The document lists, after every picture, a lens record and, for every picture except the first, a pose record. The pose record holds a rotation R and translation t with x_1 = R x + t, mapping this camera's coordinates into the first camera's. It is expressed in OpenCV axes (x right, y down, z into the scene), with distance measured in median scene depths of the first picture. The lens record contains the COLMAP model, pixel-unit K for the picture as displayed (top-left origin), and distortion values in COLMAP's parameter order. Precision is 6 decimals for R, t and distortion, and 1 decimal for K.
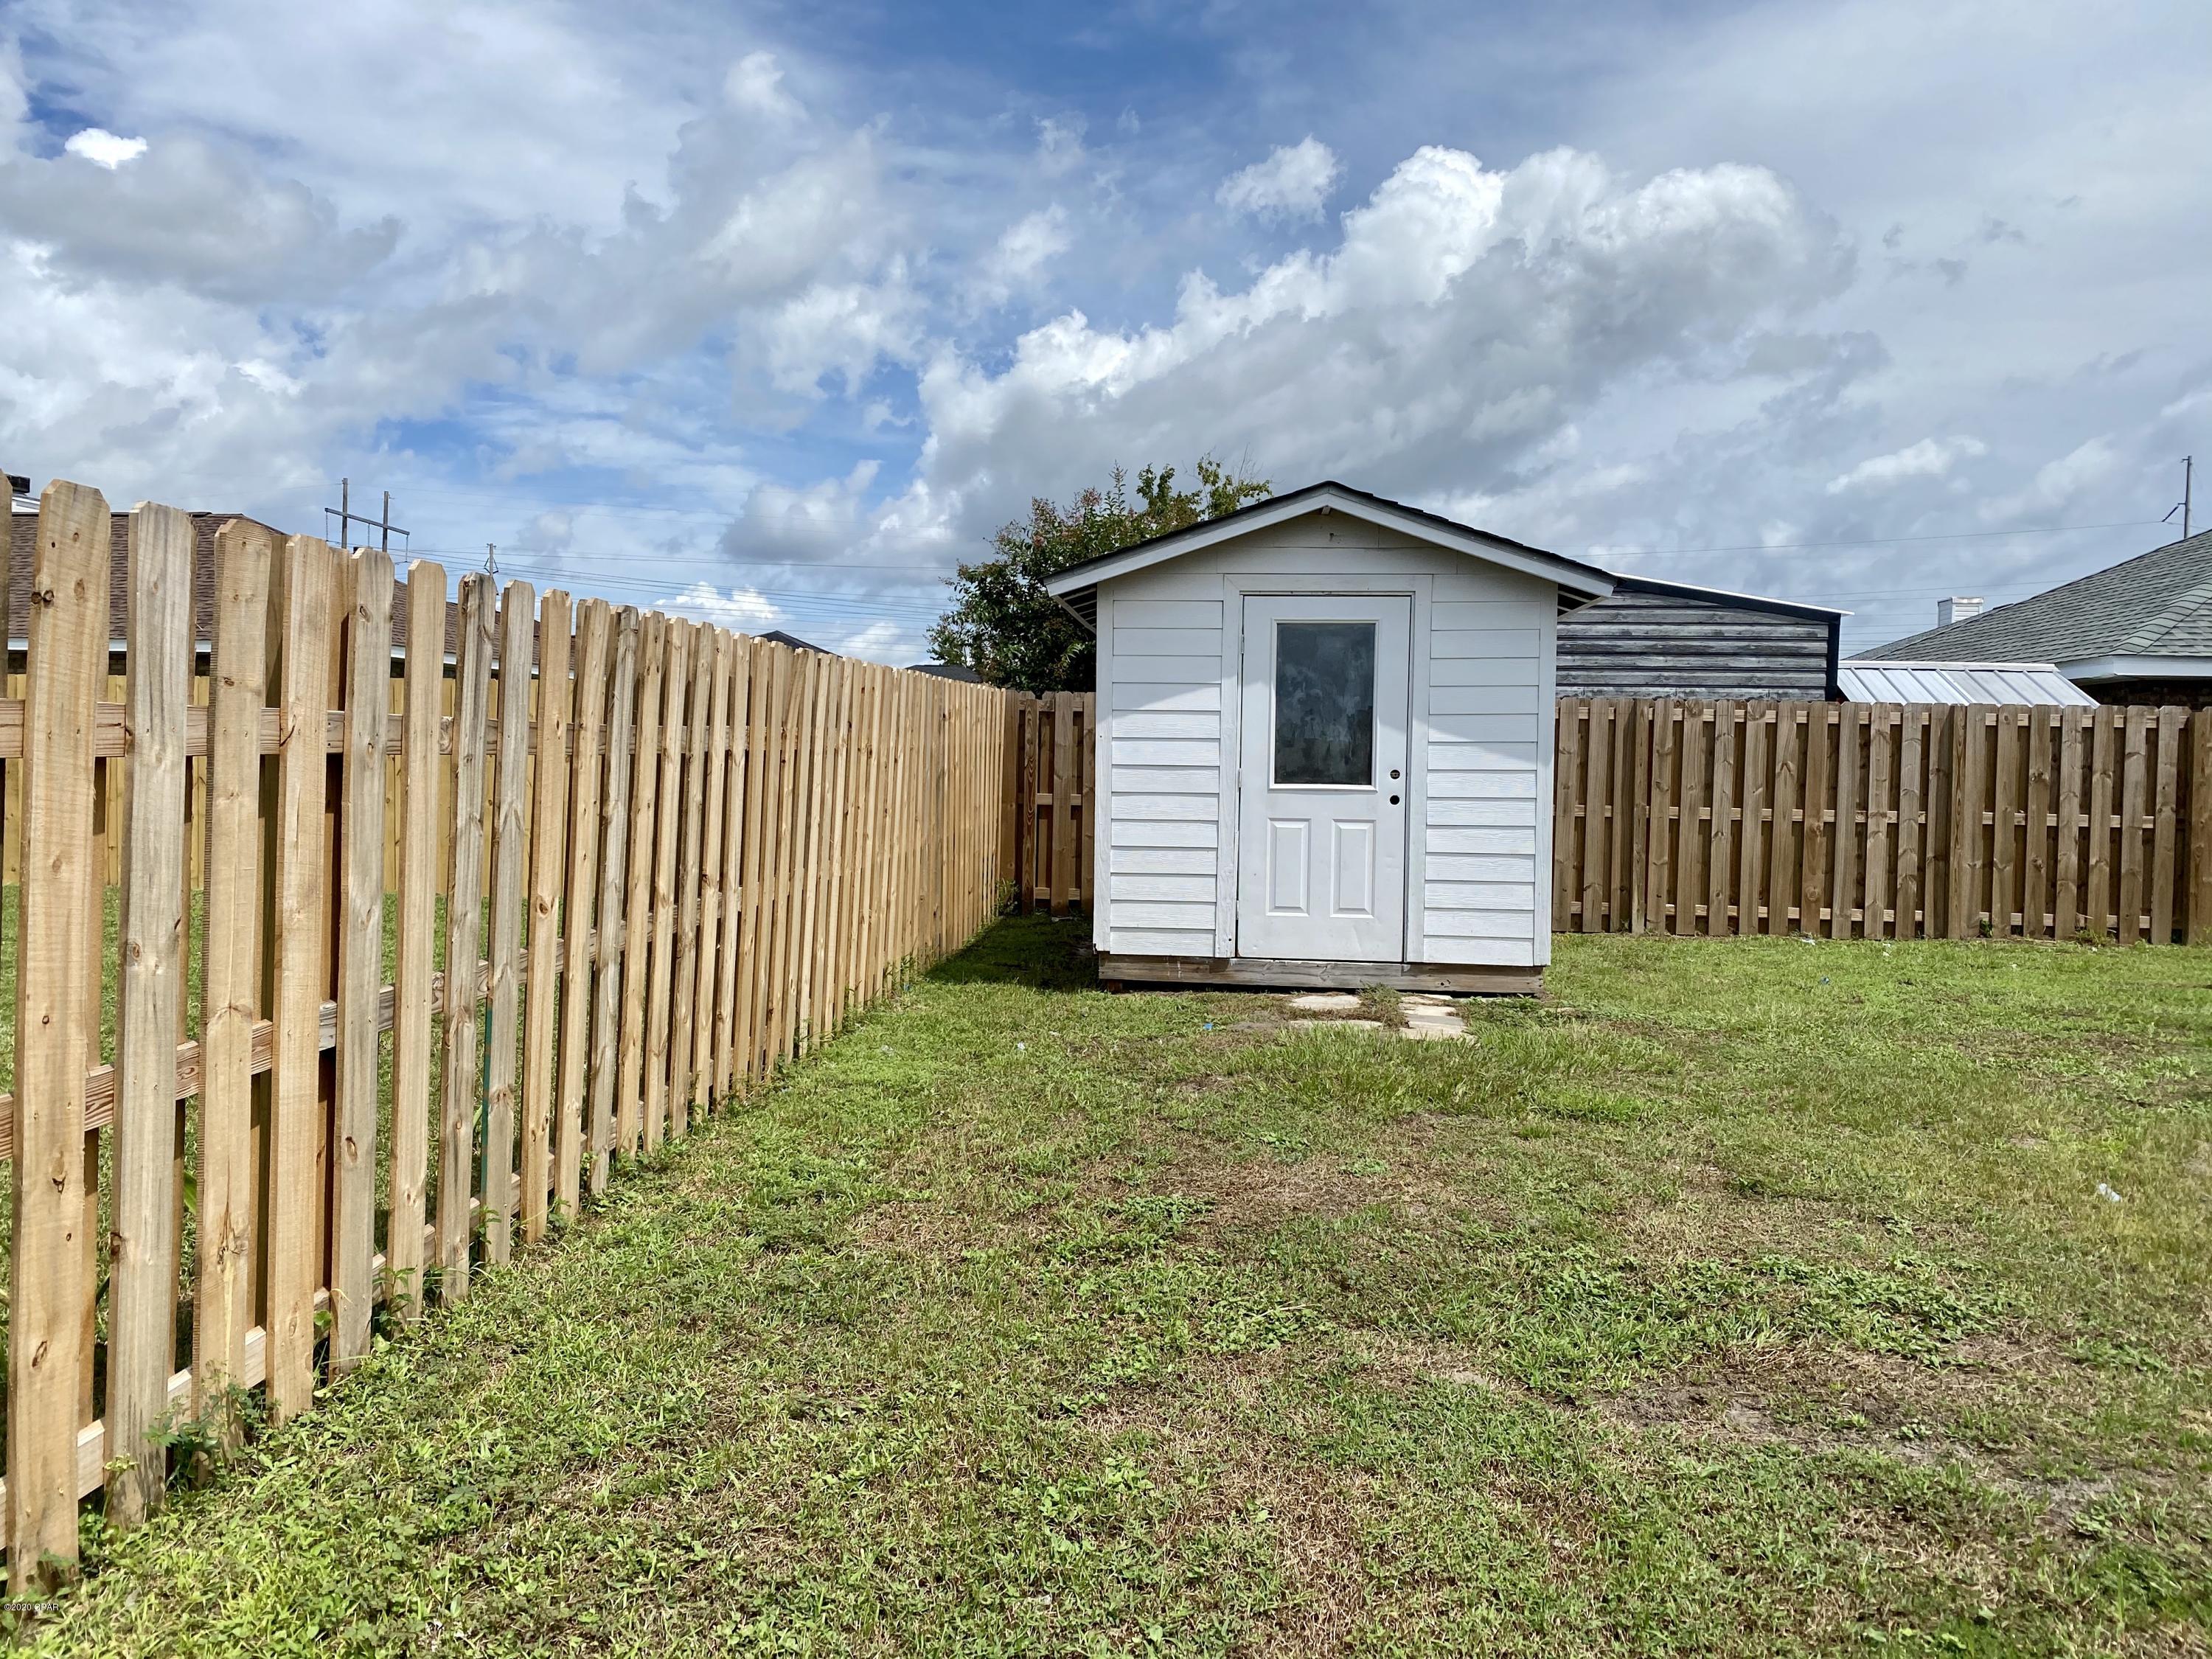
lens RADIAL K [[1696.6, 0, 1118.2], [0, 1696.6, 804.6], [0, 0, 1]] dist [0.105390, -0.205963]
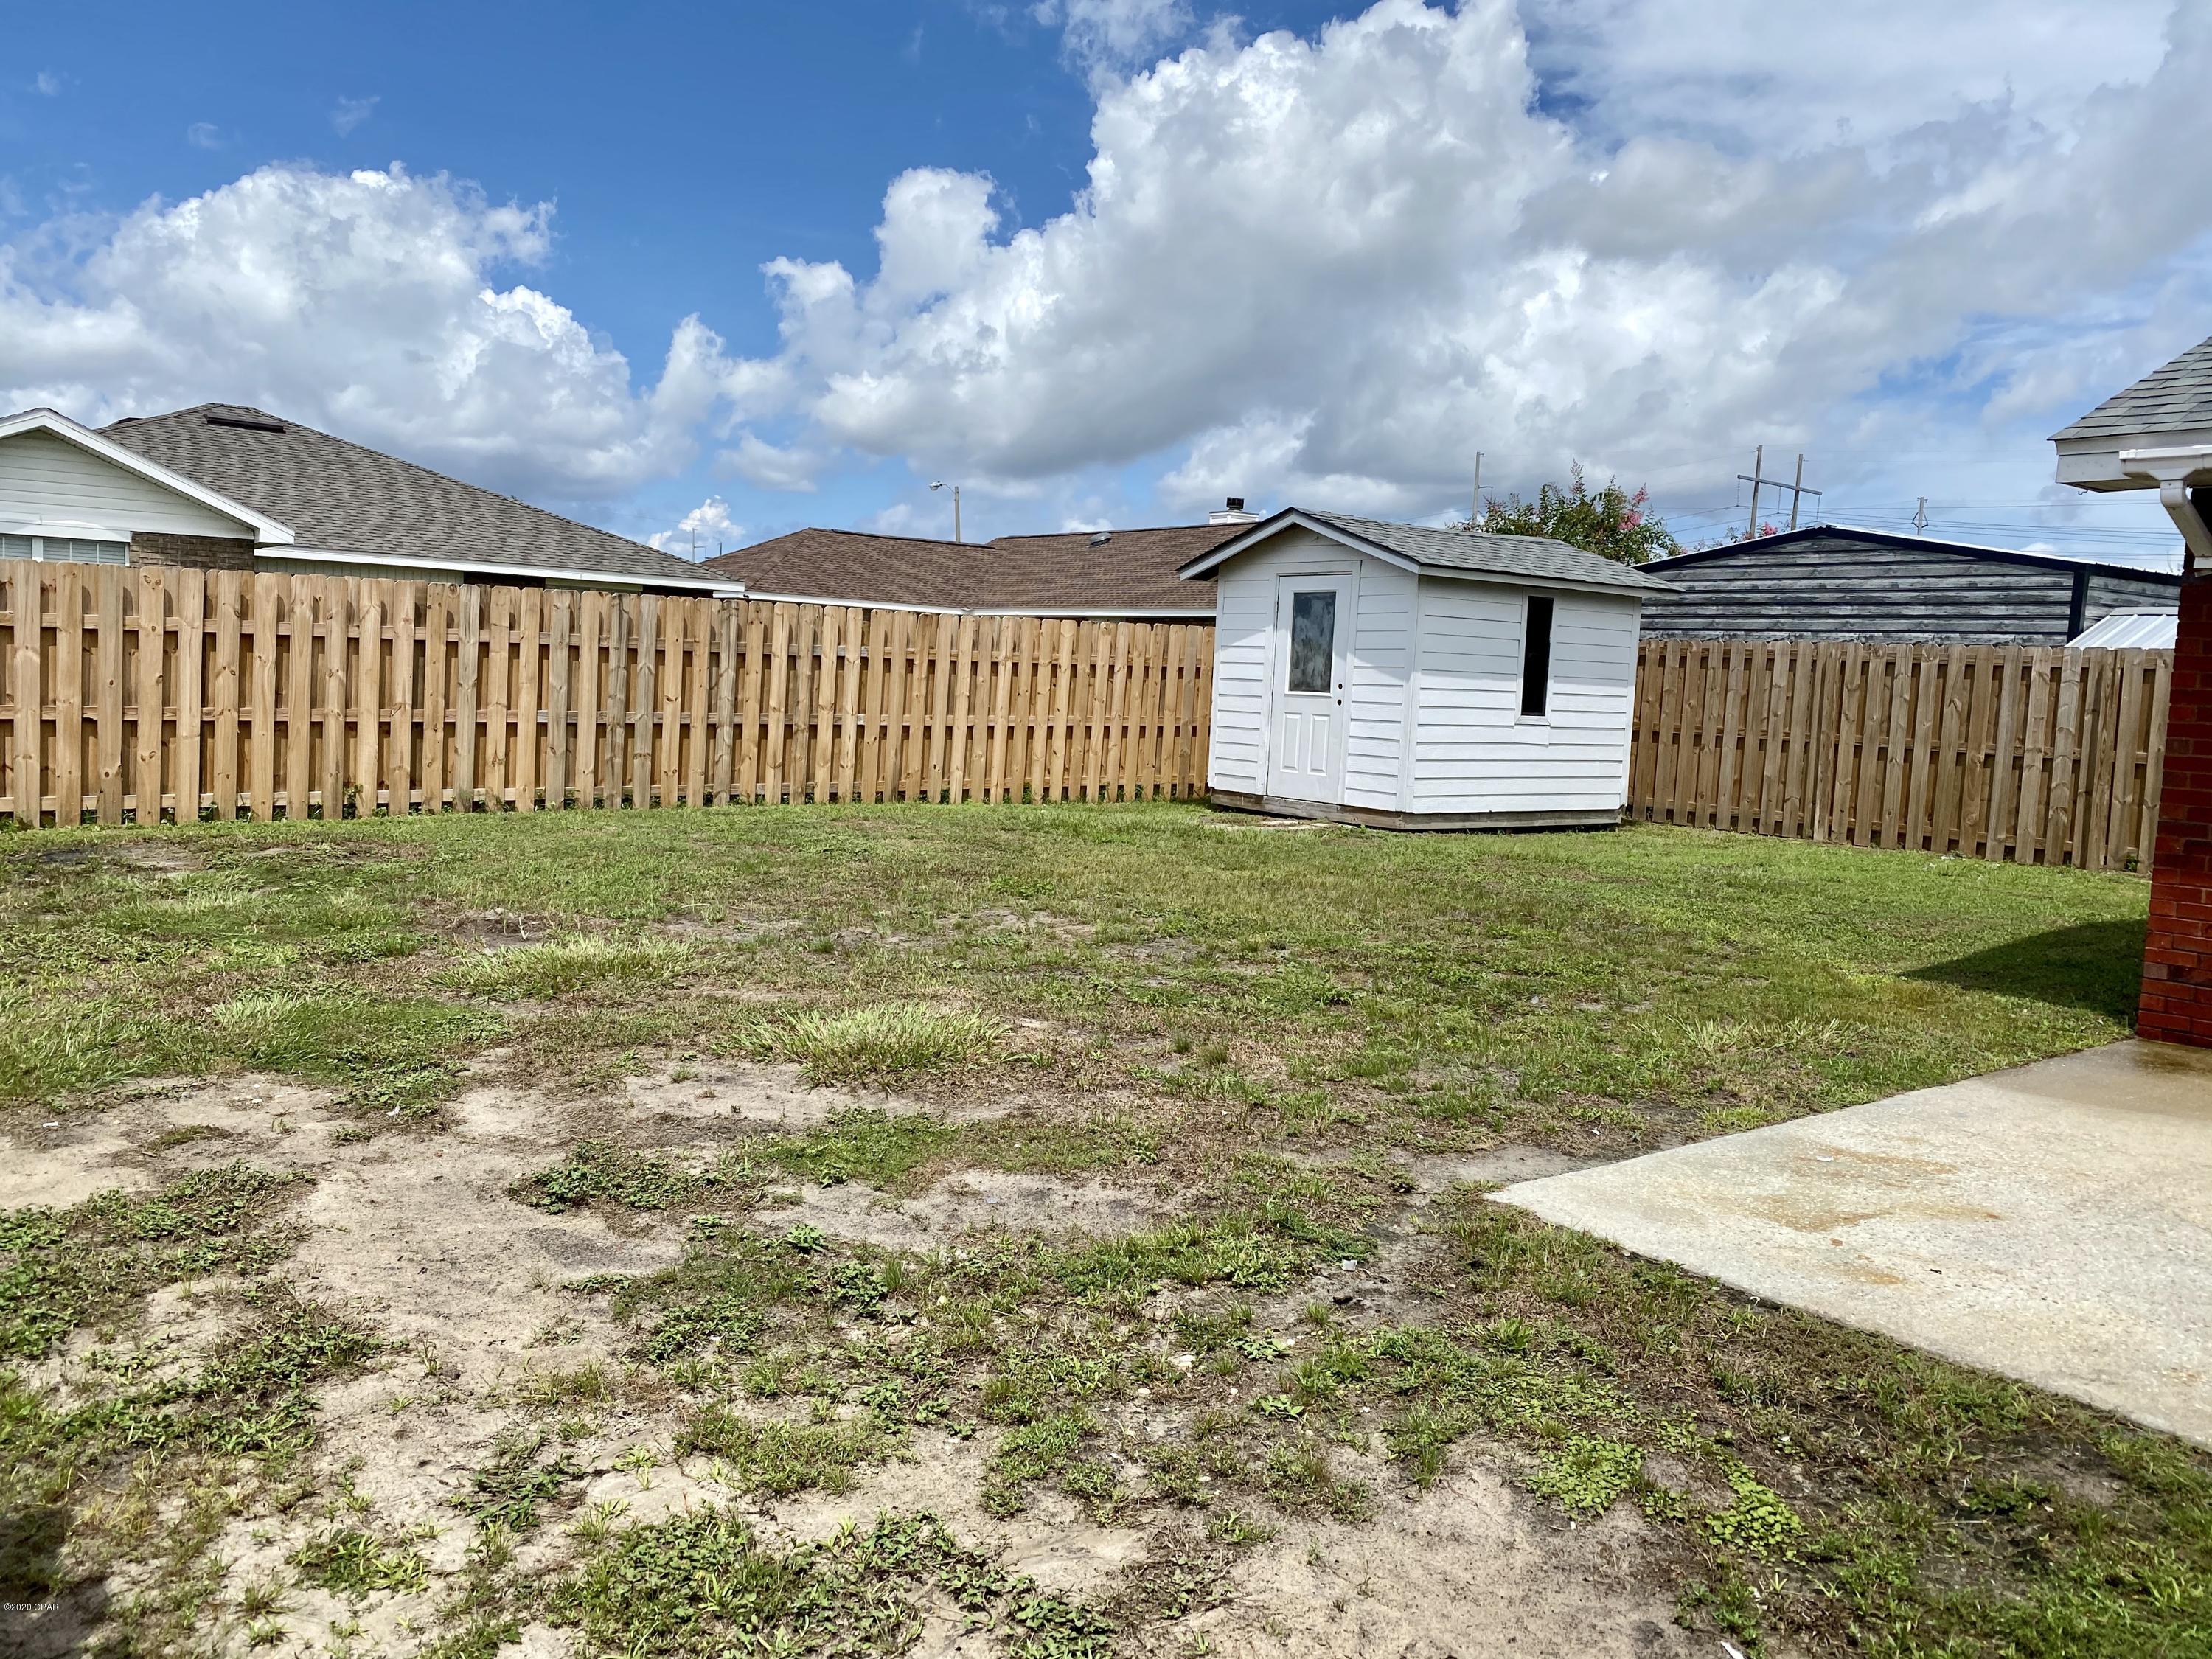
lens RADIAL K [[1784.5, 0, 1106.0], [0, 1784.5, 829.5], [0, 0, 1]] dist [0.020320, -0.007174]
pose [[0.674987, 0.078568, -0.733634, 1.239088], [-0.052178, 0.996908, 0.058755, 0.028684], [0.735982, -0.001379, 0.677000, -0.295534]]
